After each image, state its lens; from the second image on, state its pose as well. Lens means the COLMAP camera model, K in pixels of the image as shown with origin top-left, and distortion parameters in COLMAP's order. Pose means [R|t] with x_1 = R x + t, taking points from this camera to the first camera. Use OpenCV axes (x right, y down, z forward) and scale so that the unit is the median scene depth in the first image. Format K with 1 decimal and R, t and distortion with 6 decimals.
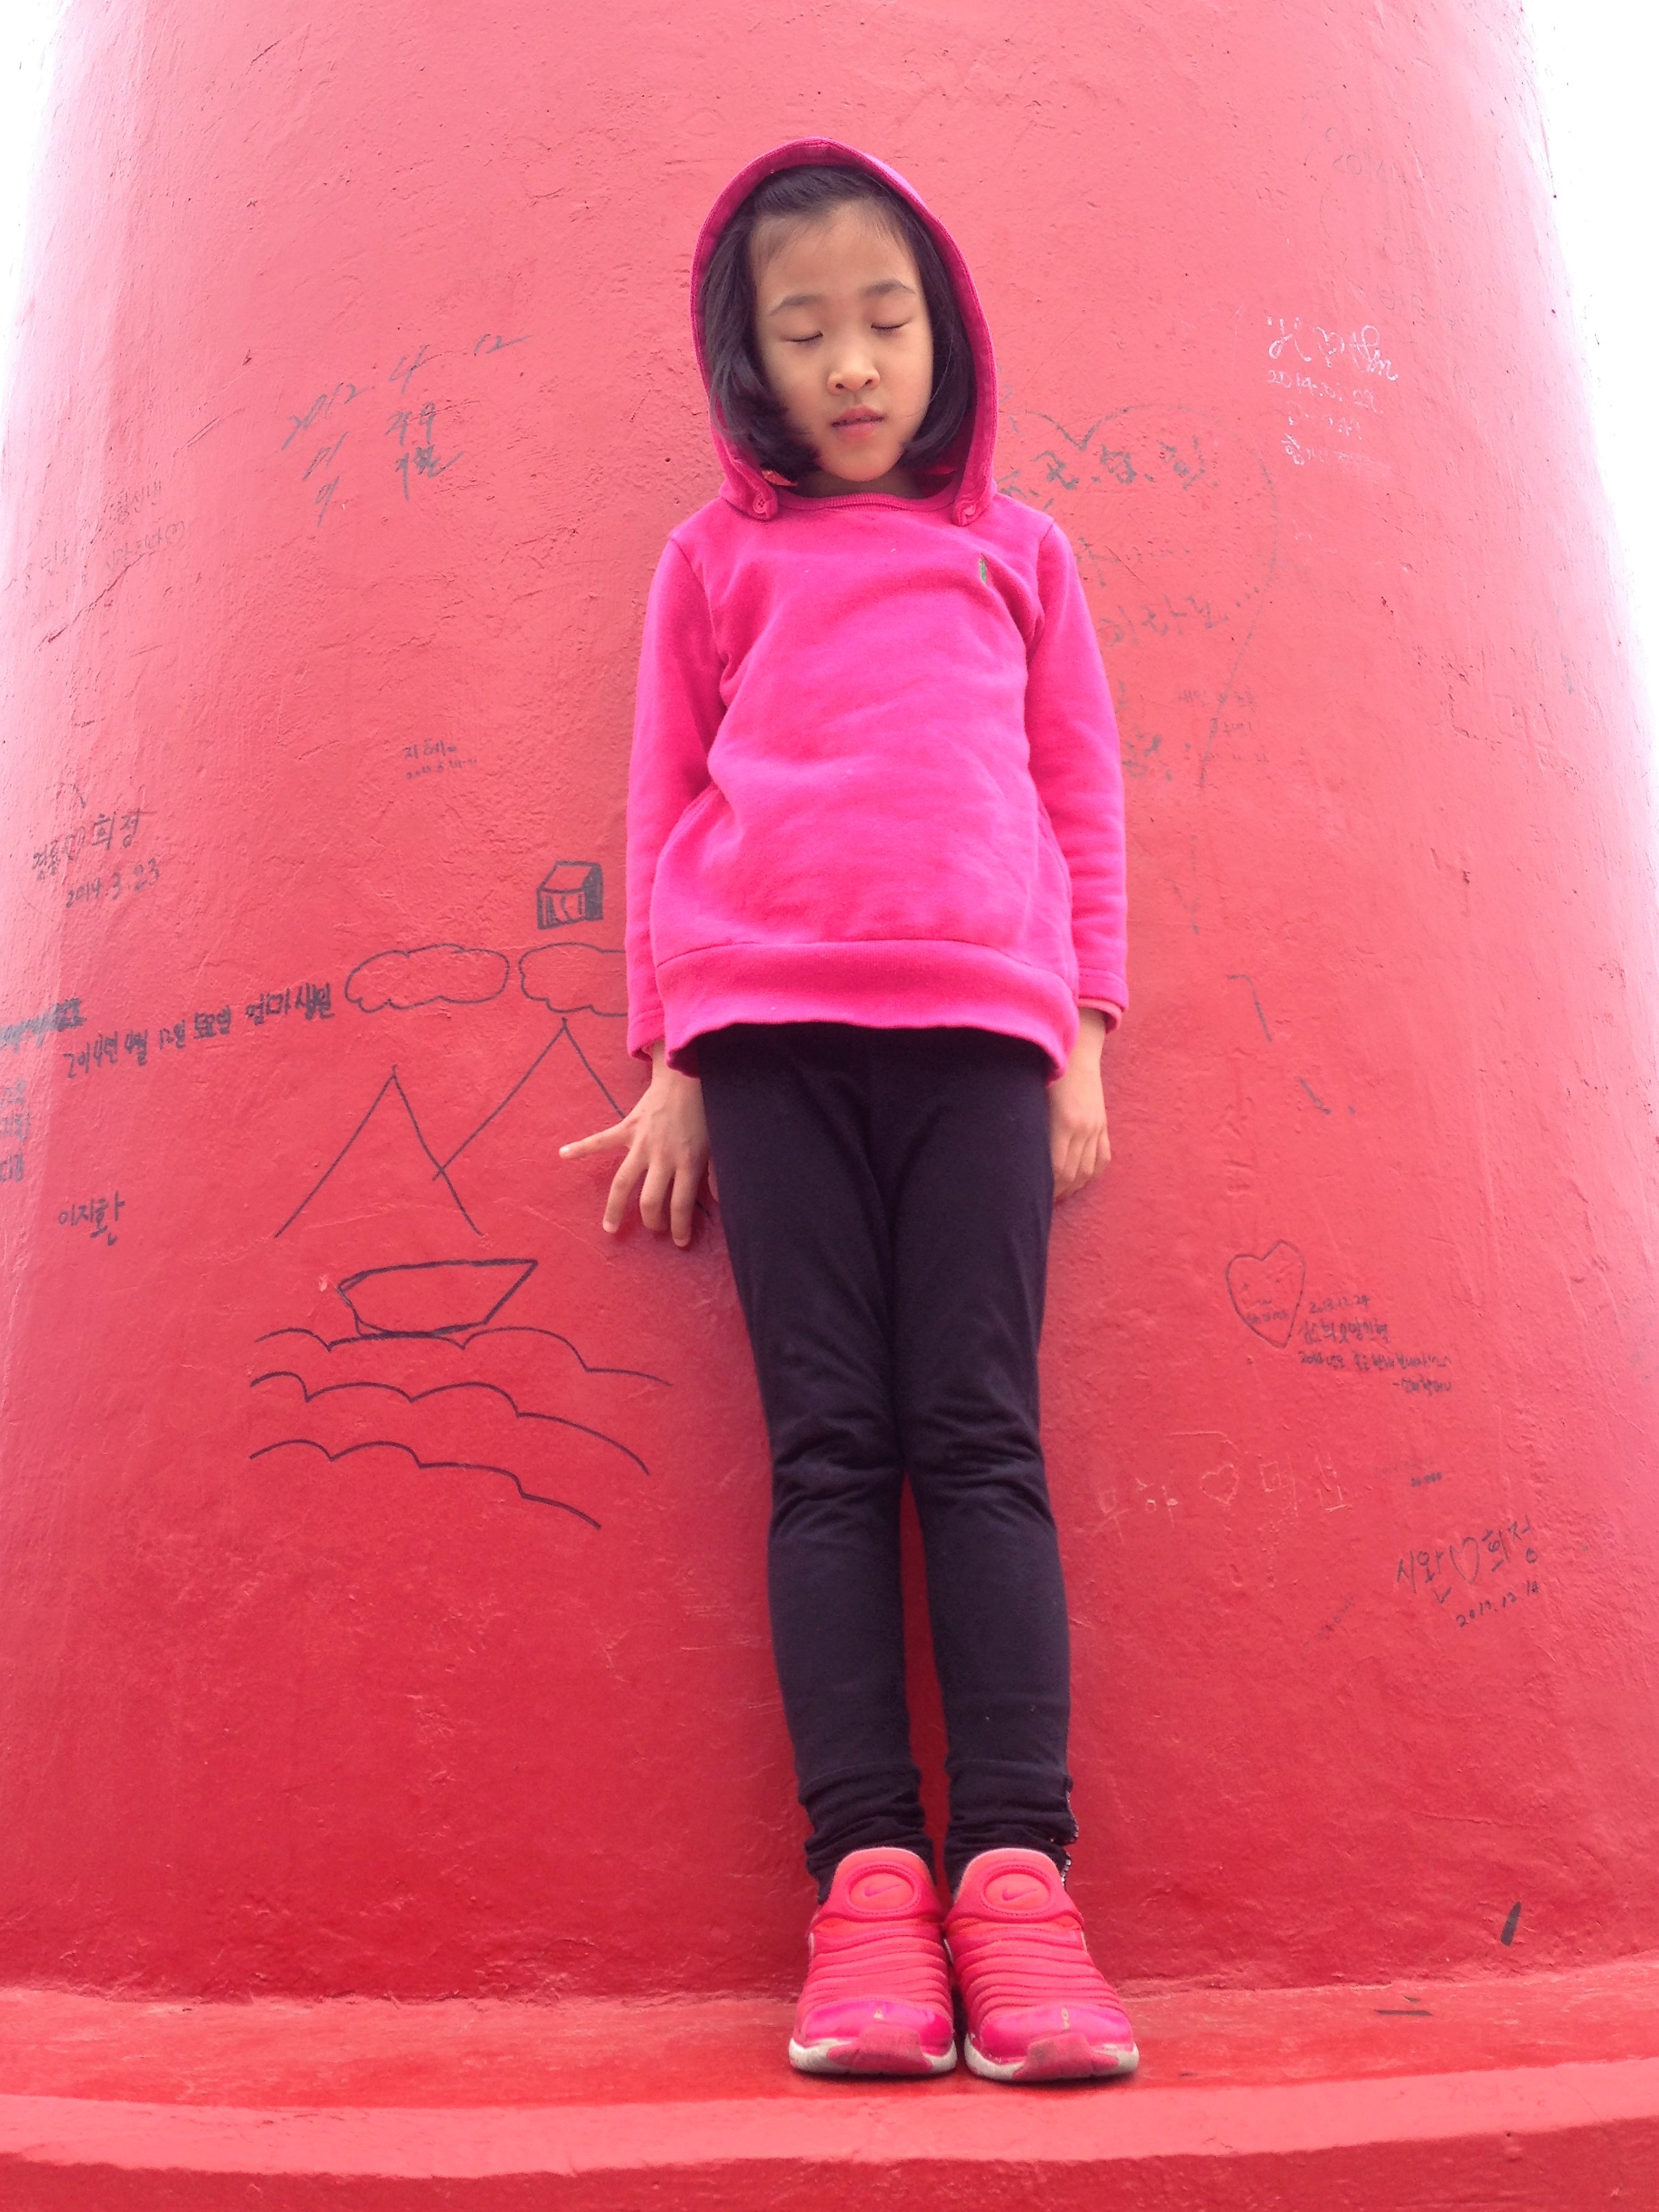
lens RADIAL K [[2141.0, 0, 792.4], [0, 2141.0, 1099.3], [0, 0, 1]] dist [0.109803, -0.190295]
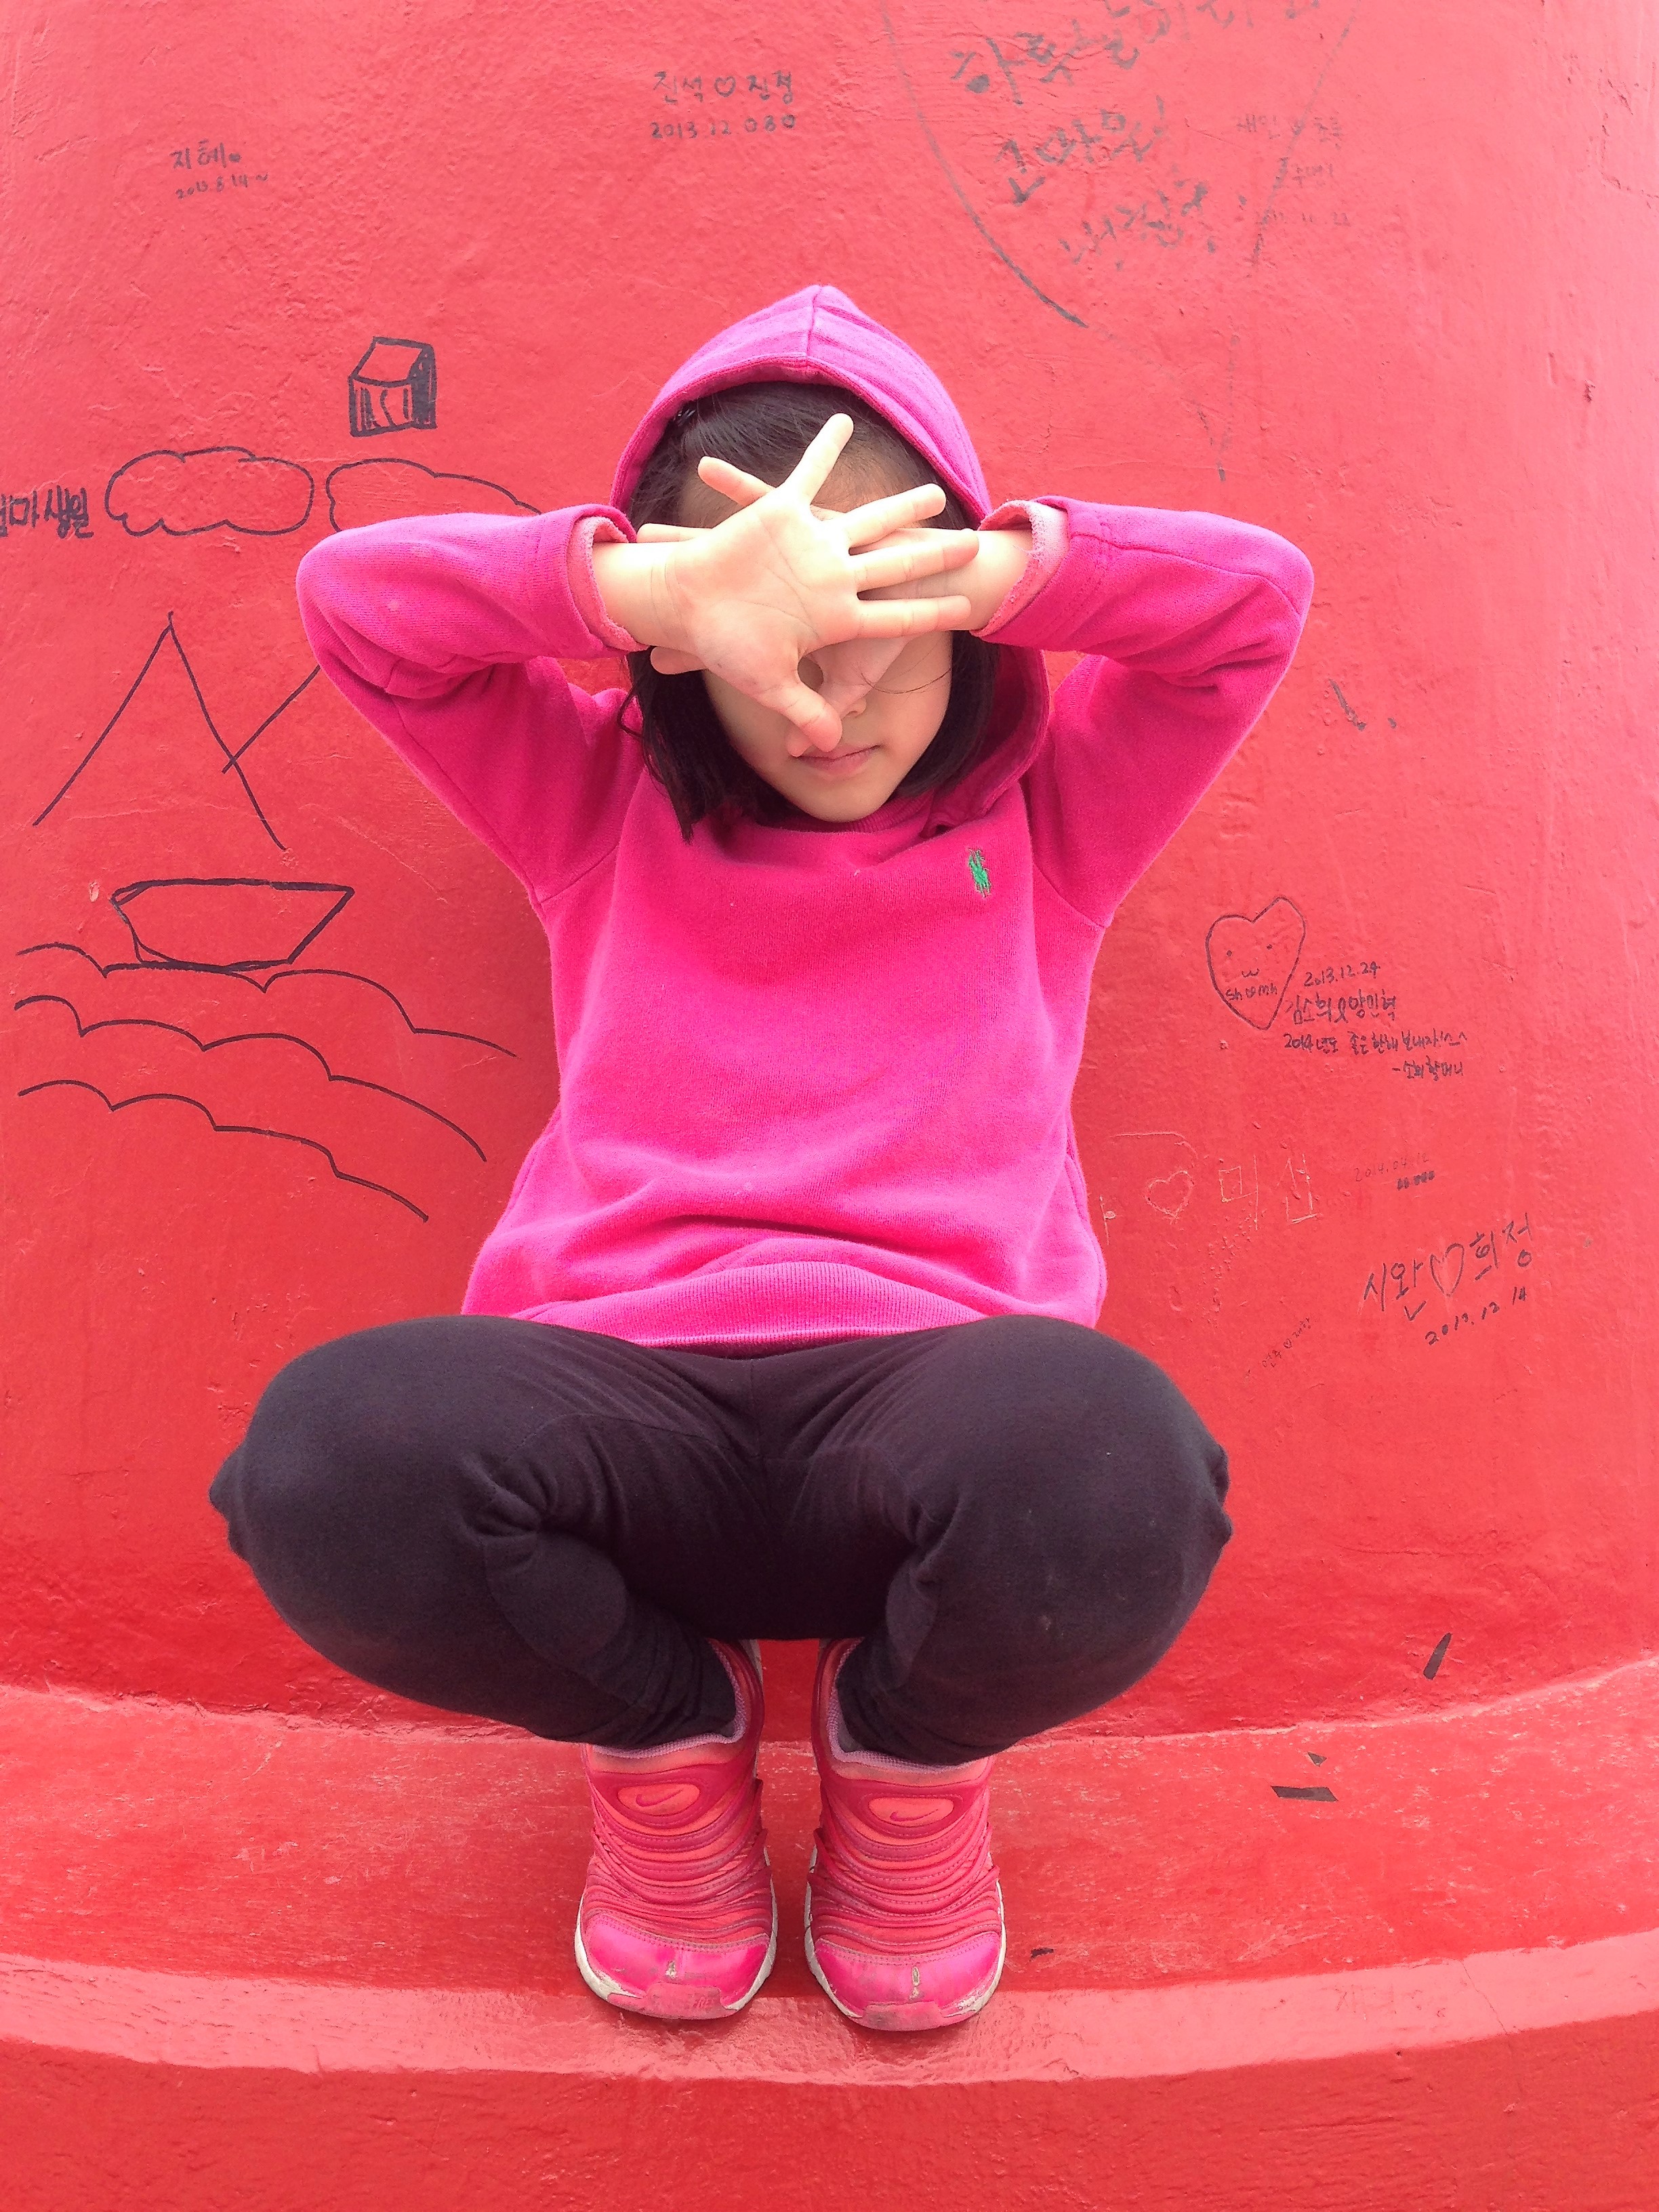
lens RADIAL K [[2059.2, 0, 830.2], [0, 2059.2, 1133.0], [0, 0, 1]] dist [0.112031, -0.185557]
pose [[0.998871, 0.047482, 0.001763, 0.060491], [-0.045291, 0.940249, 0.337462, -0.104989], [0.014365, -0.337161, 0.941337, 0.233055]]
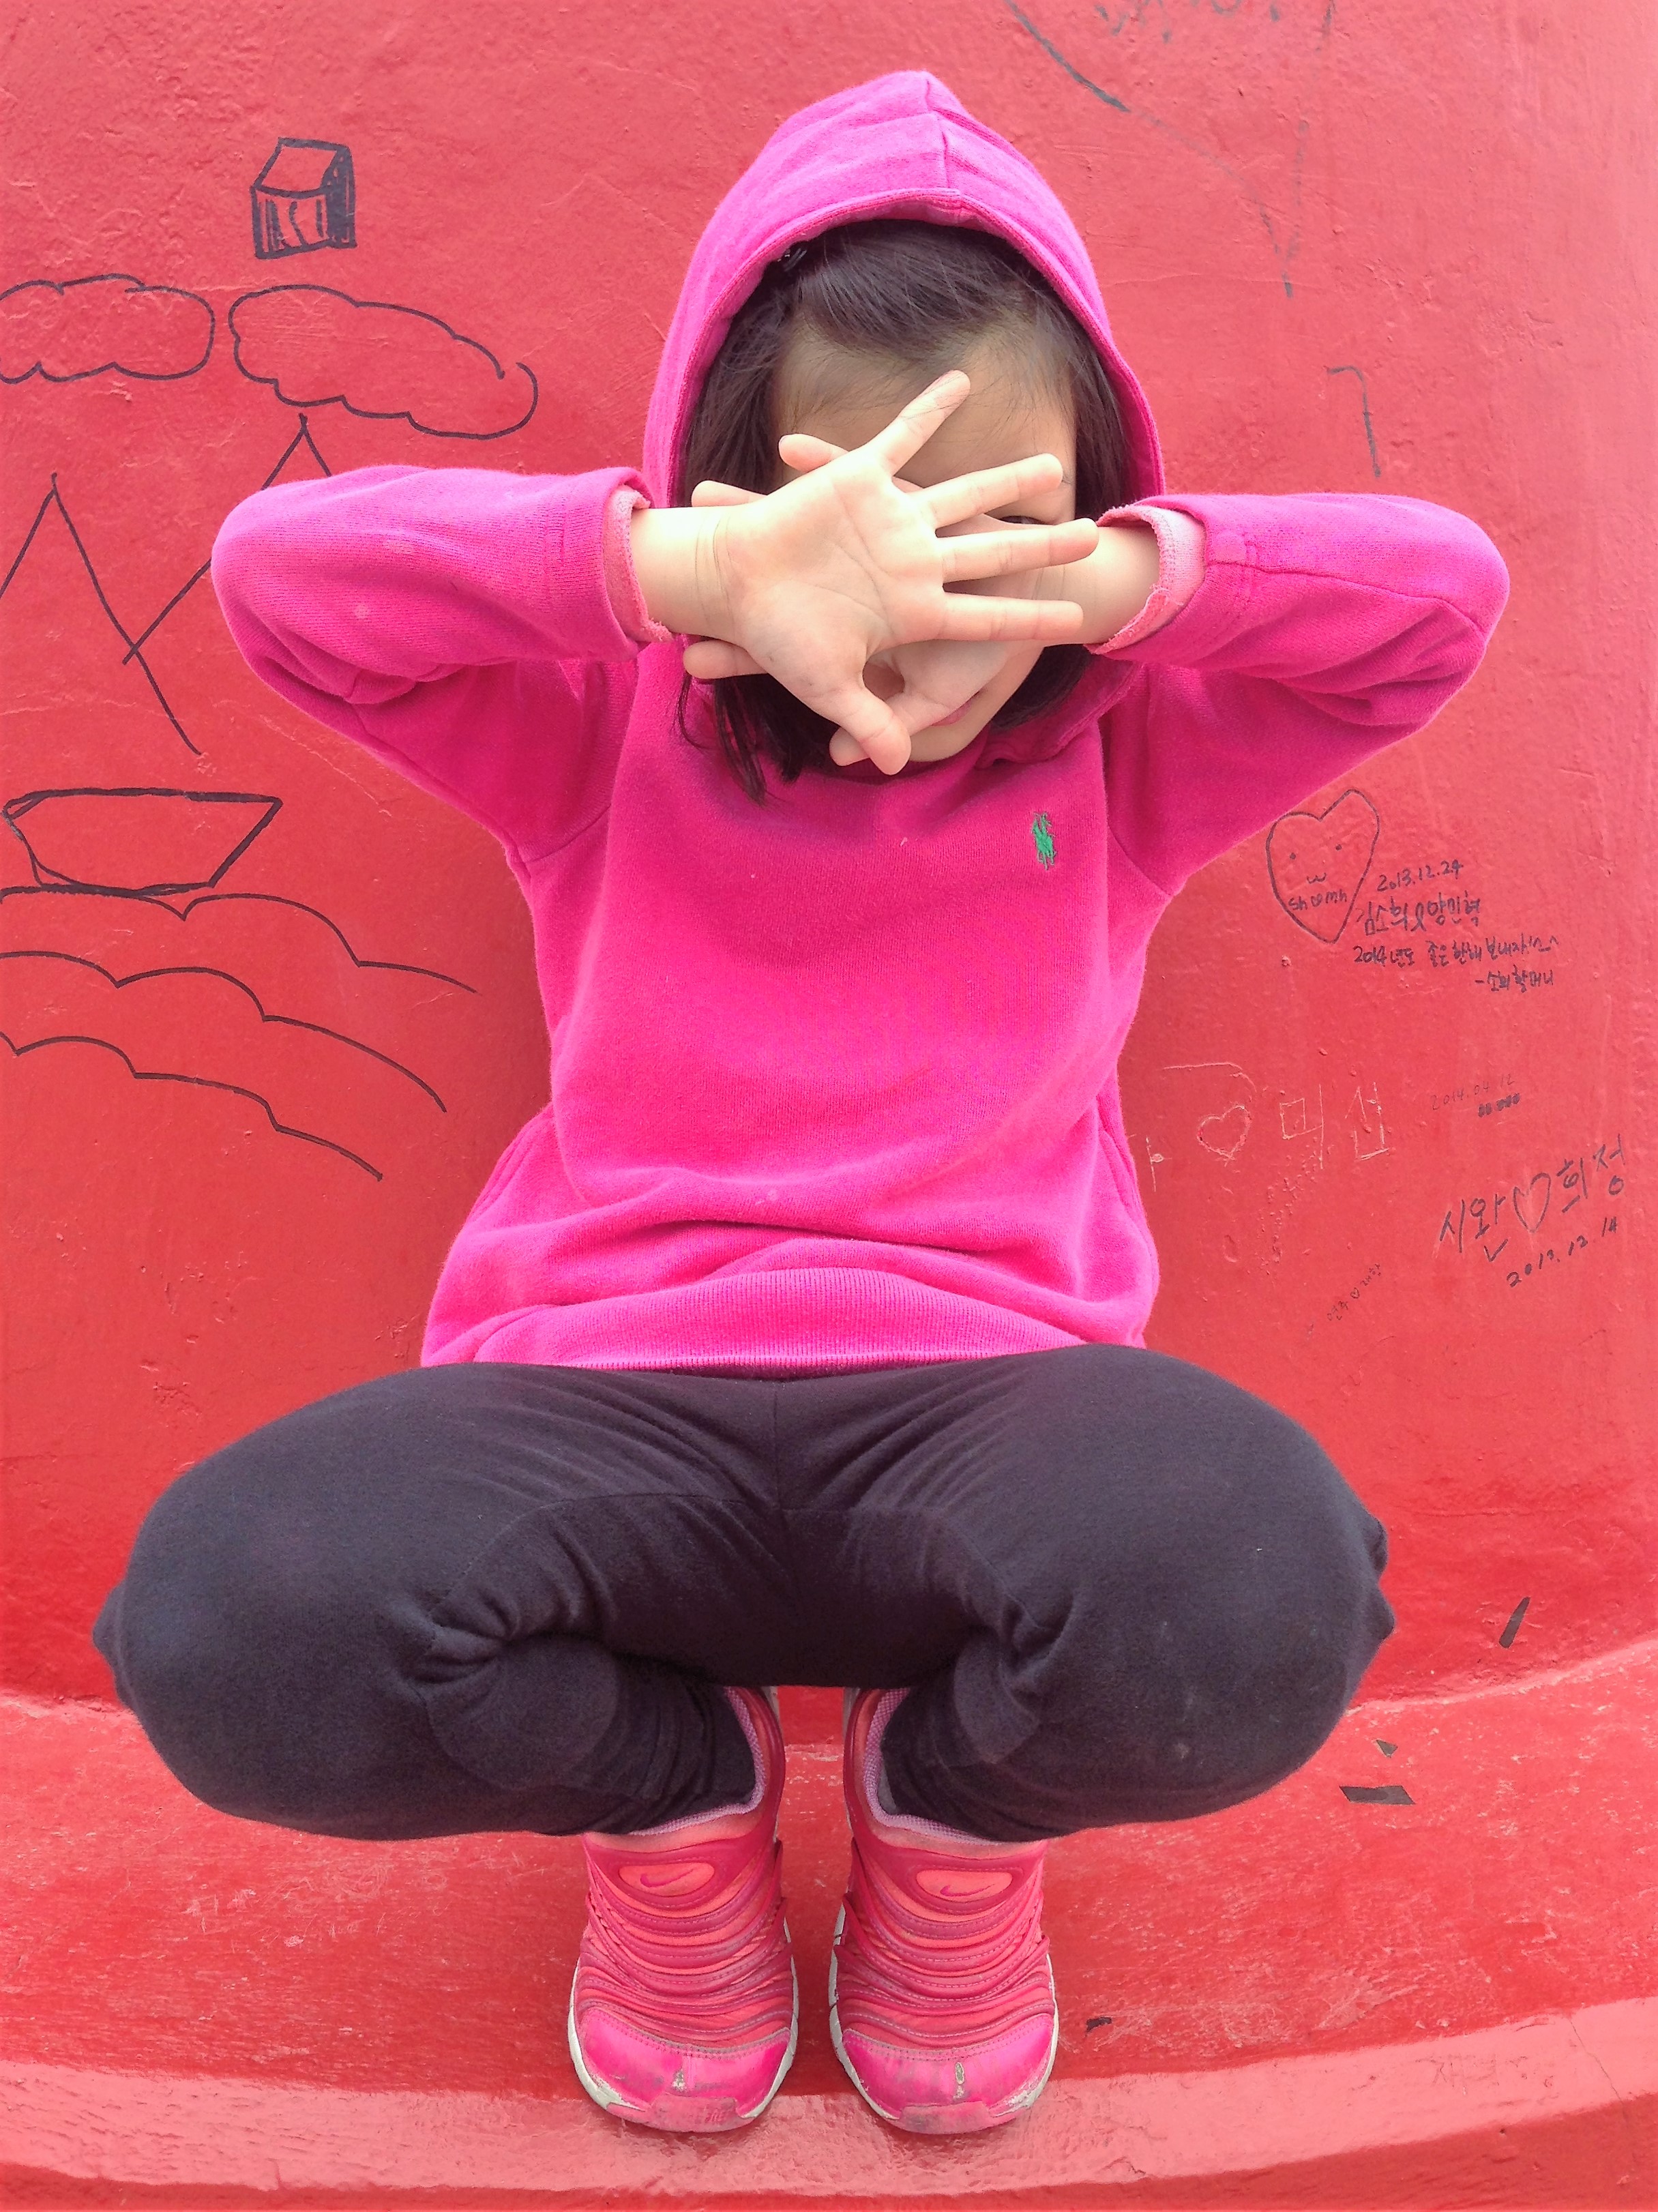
lens RADIAL K [[2033.3, 0, 832.7], [0, 2033.3, 1111.0], [0, 0, 1]] dist [0.139477, -0.266076]
pose [[0.999489, 0.029788, 0.011599, 0.052726], [-0.031918, 0.910117, 0.413119, -0.109227], [0.001749, -0.413278, 0.910603, 0.343168]]
